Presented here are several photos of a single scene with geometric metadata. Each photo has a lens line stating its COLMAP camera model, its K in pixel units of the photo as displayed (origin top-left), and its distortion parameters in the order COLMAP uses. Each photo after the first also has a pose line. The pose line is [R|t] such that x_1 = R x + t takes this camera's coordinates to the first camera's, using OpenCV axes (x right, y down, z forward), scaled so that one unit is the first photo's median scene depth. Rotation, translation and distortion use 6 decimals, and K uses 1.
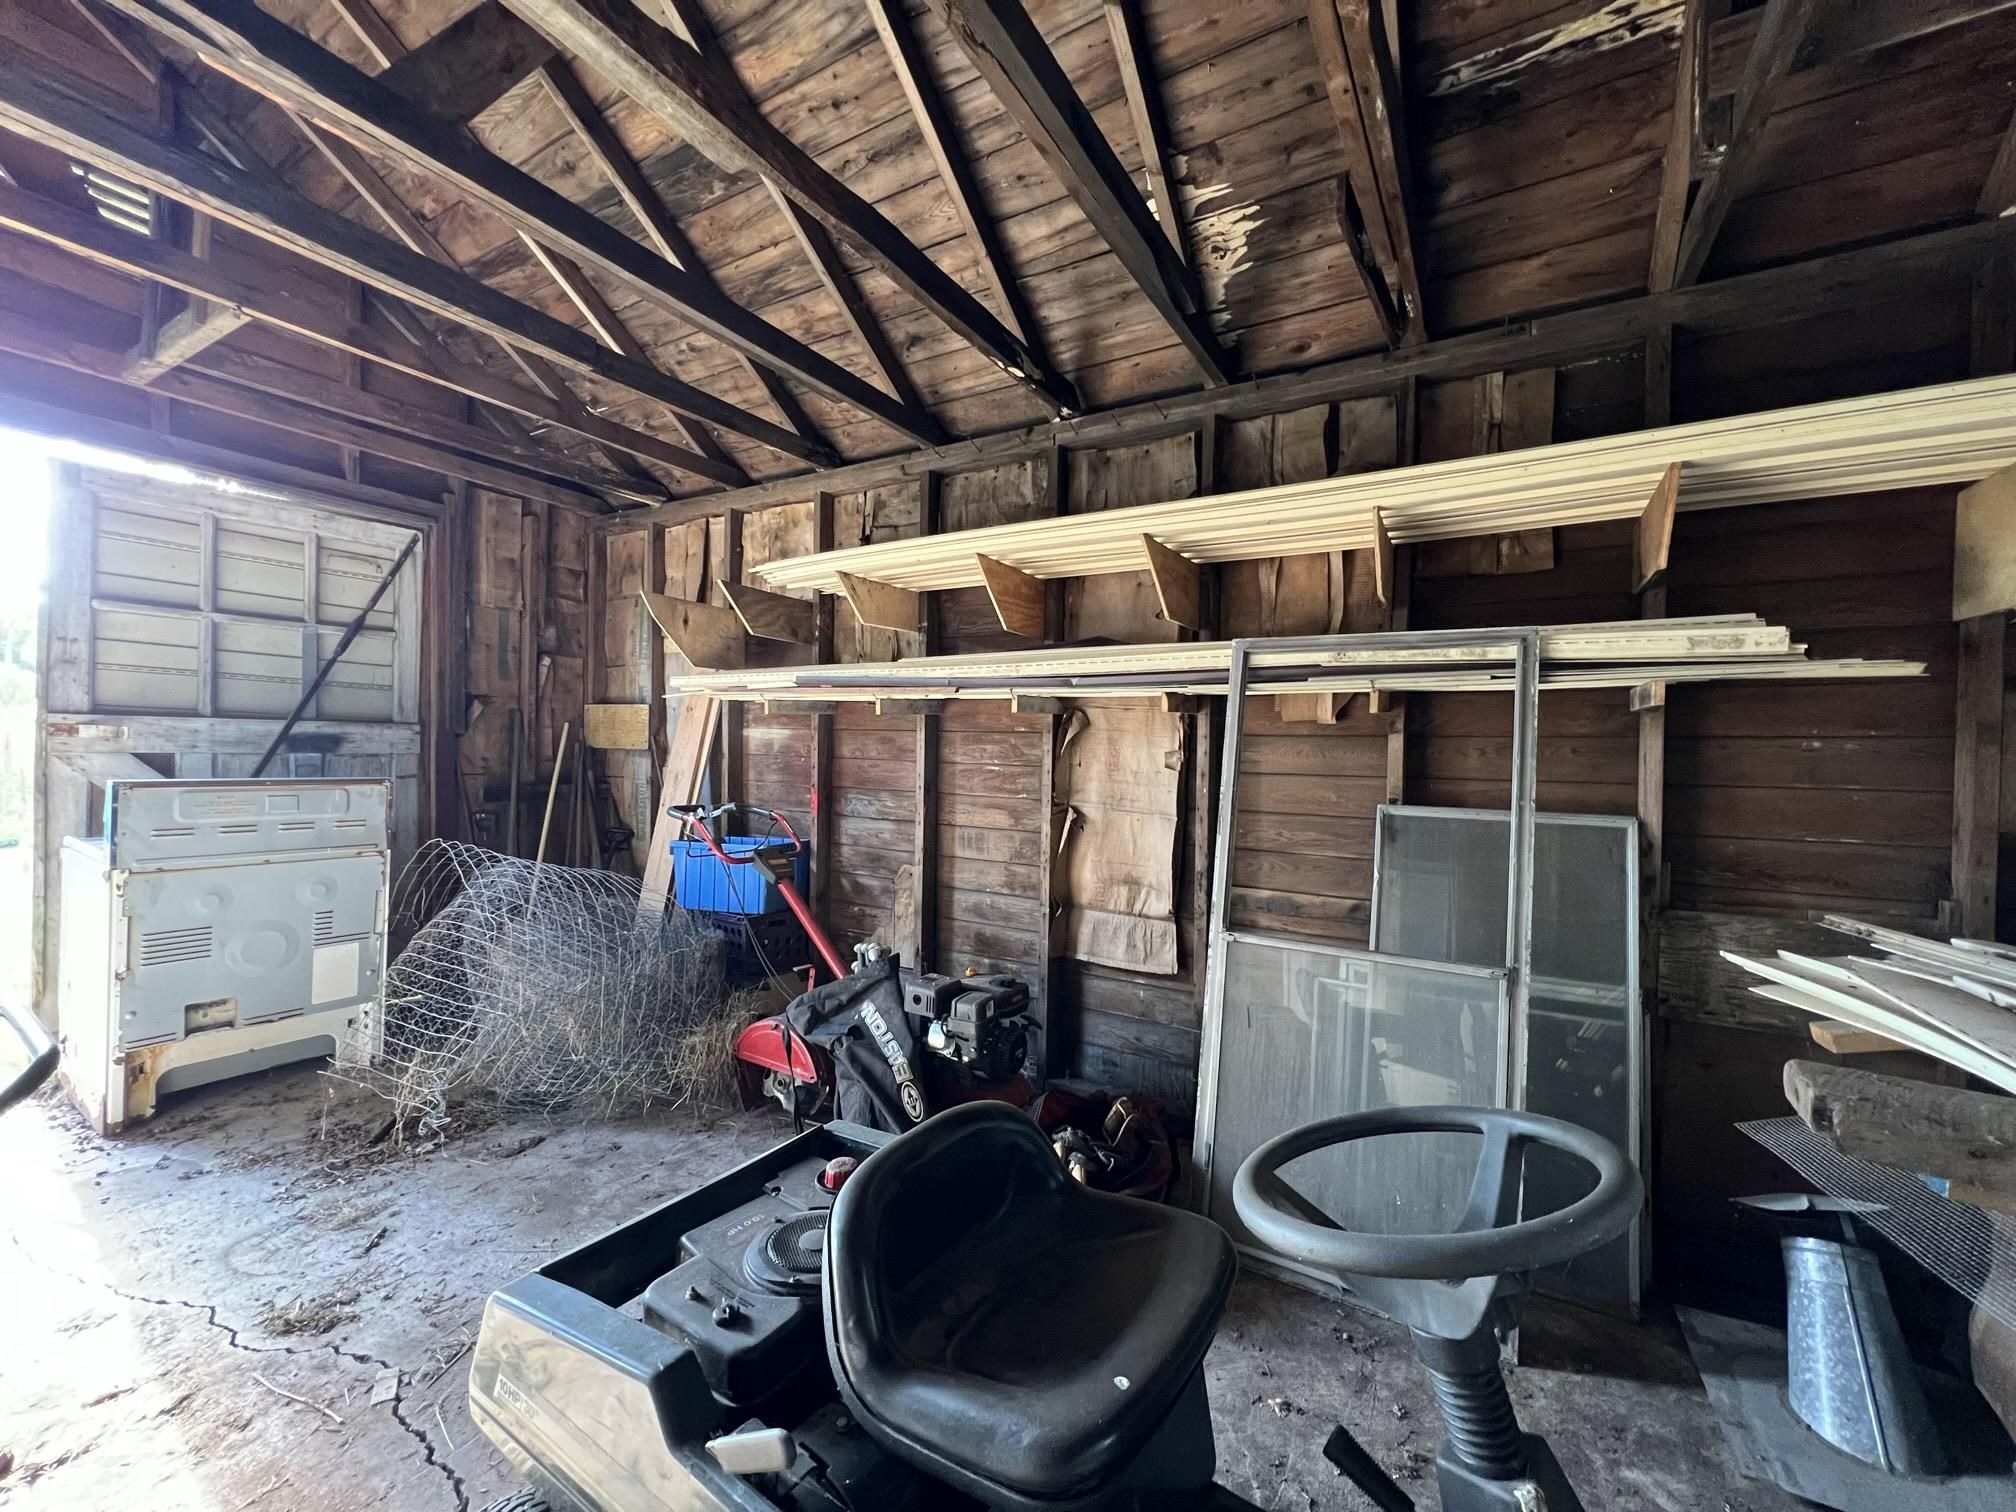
lens RADIAL K [[813.0, 0, 1009.3], [0, 813.0, 760.0], [0, 0, 1]] dist [-0.001740, 0.000041]
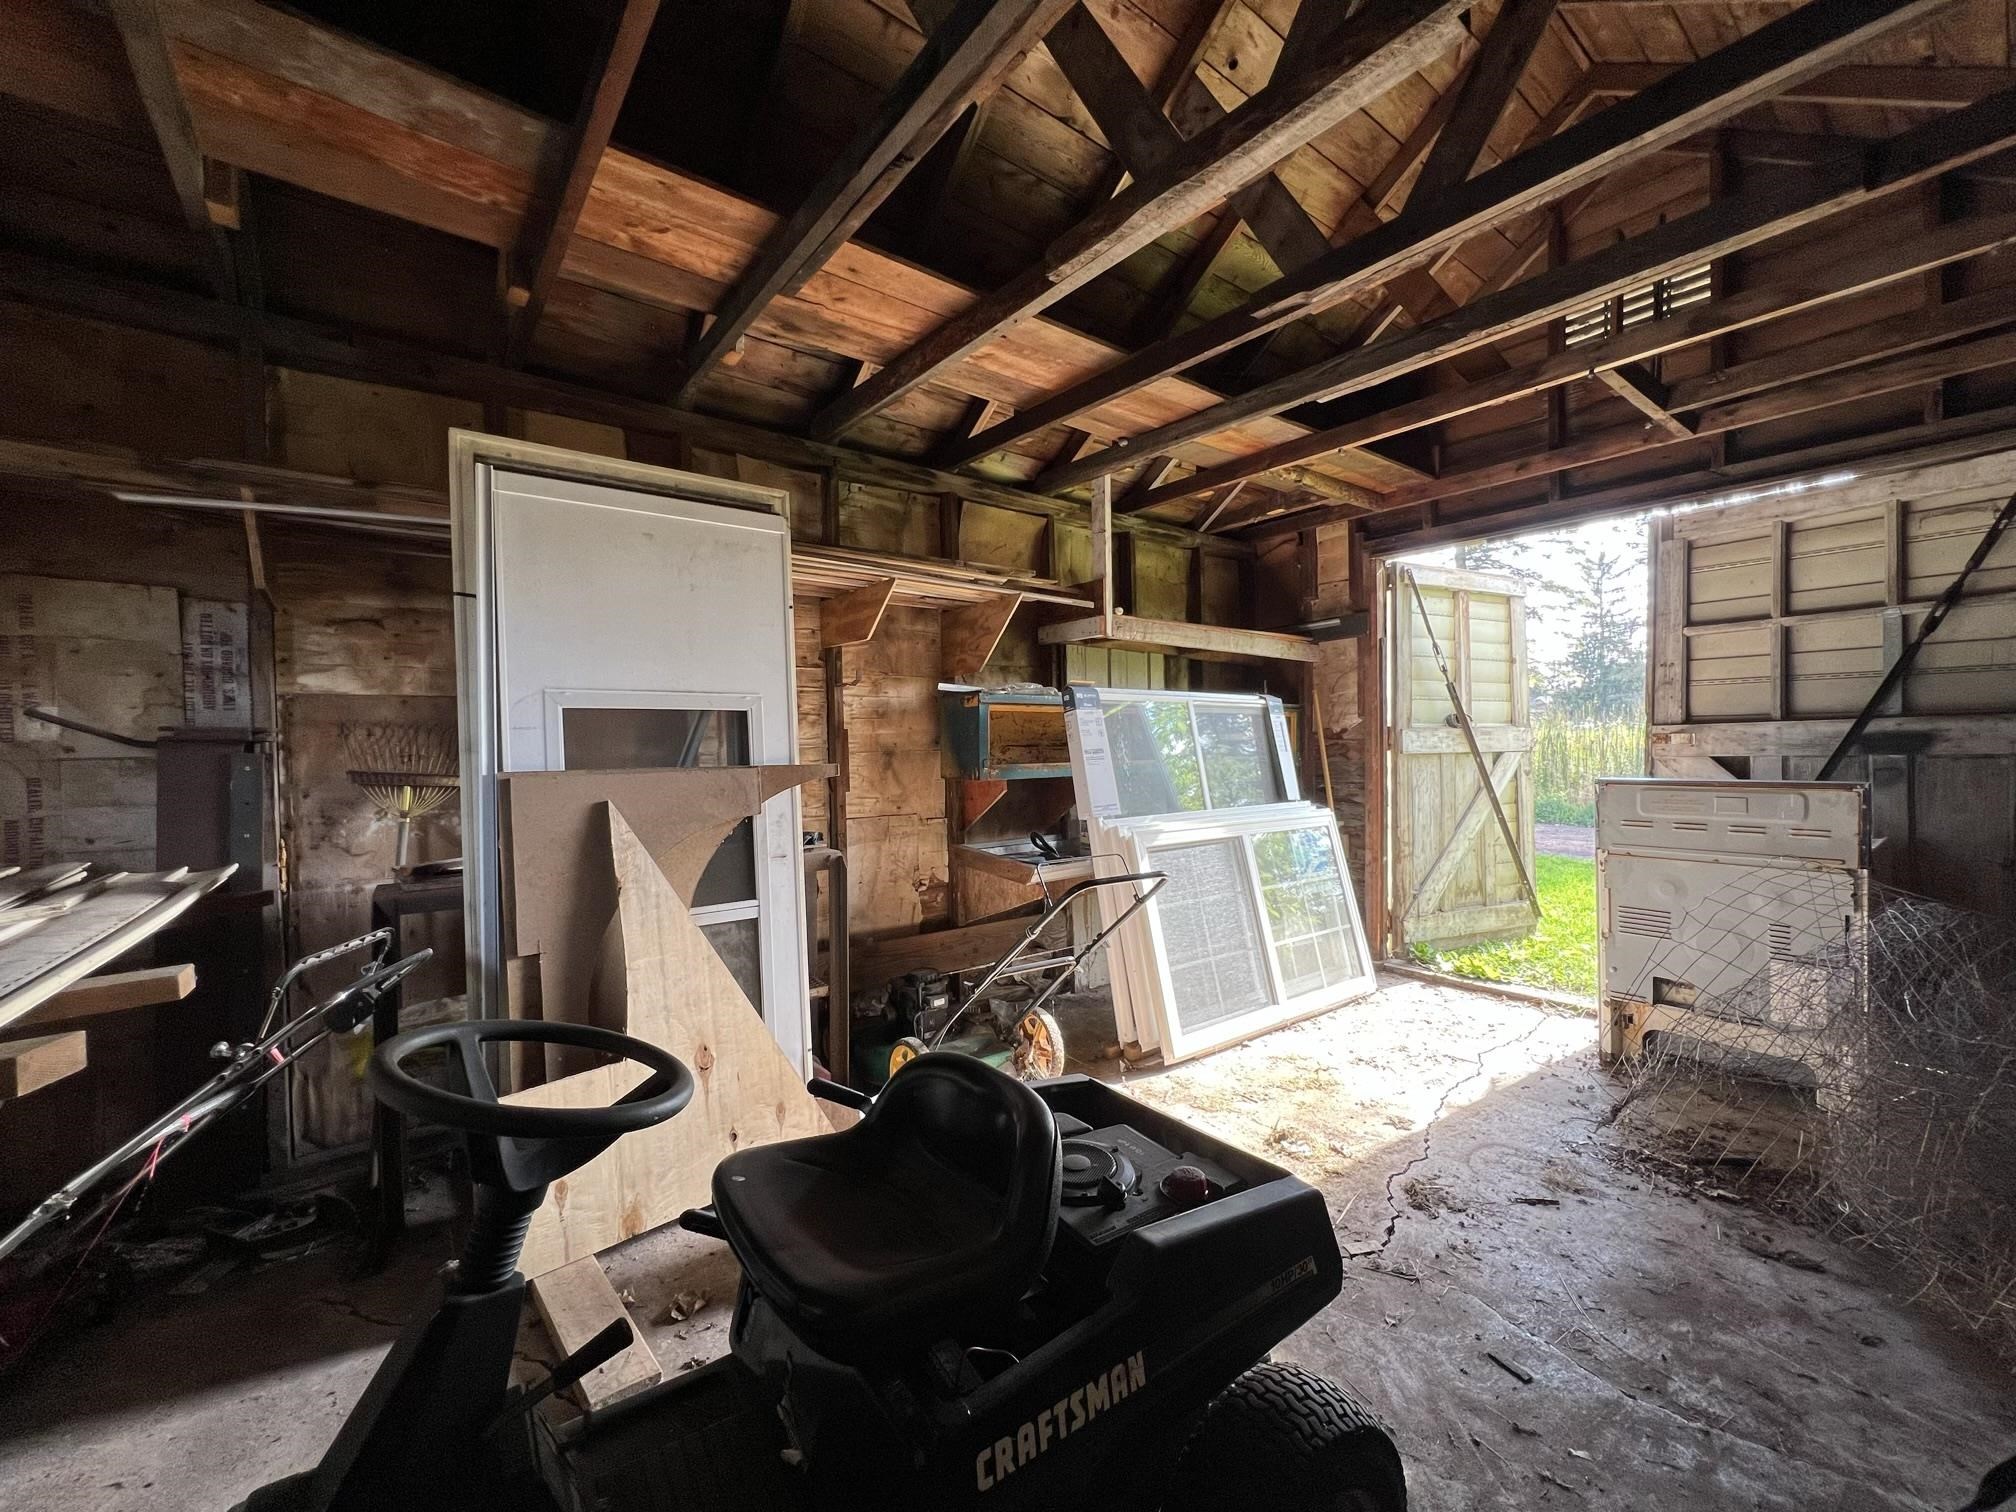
lens RADIAL K [[813.0, 0, 1009.3], [0, 813.0, 760.0], [0, 0, 1]] dist [-0.001740, 0.000041]
pose [[-0.364635, -0.007779, -0.931118, 0.331808], [-0.003694, 0.999969, -0.006908, 0.007531], [0.931143, 0.000920, -0.364652, 0.496262]]
